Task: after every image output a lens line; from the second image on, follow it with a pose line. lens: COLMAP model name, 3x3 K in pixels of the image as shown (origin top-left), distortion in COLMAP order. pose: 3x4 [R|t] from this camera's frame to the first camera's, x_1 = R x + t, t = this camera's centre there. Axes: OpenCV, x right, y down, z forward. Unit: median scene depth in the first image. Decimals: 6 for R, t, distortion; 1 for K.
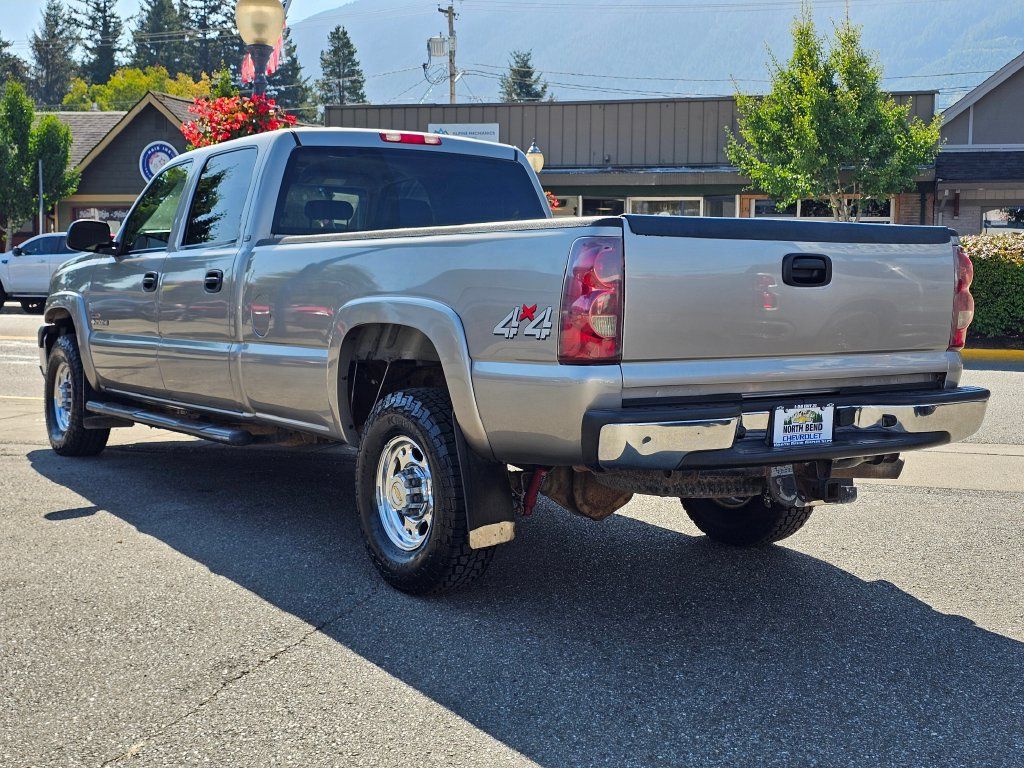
lens RADIAL K [[1364.8, 0, 512.0], [0, 1364.8, 384.0], [0, 0, 1]] dist [0.095395, -0.144292]
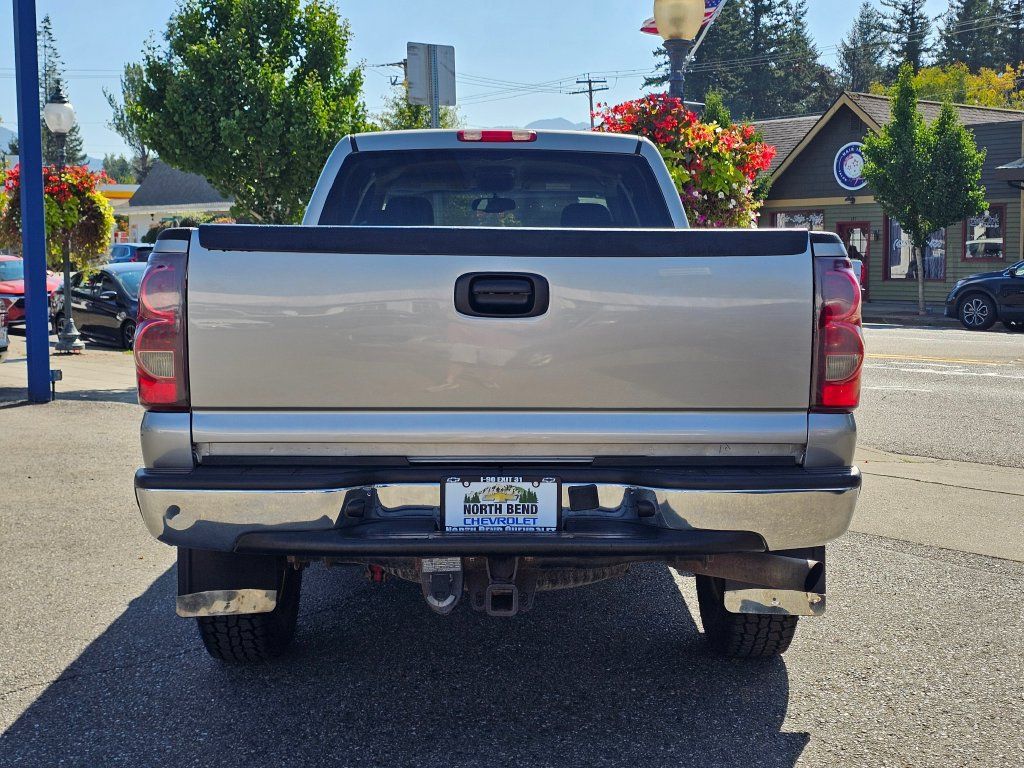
lens RADIAL K [[1364.8, 0, 512.0], [0, 1364.8, 384.0], [0, 0, 1]] dist [0.095395, -0.144292]
pose [[0.843289, 0.040514, -0.535931, 0.576419], [-0.041107, 0.999096, 0.010846, -0.040872], [0.535886, 0.012884, 0.844192, 0.364330]]
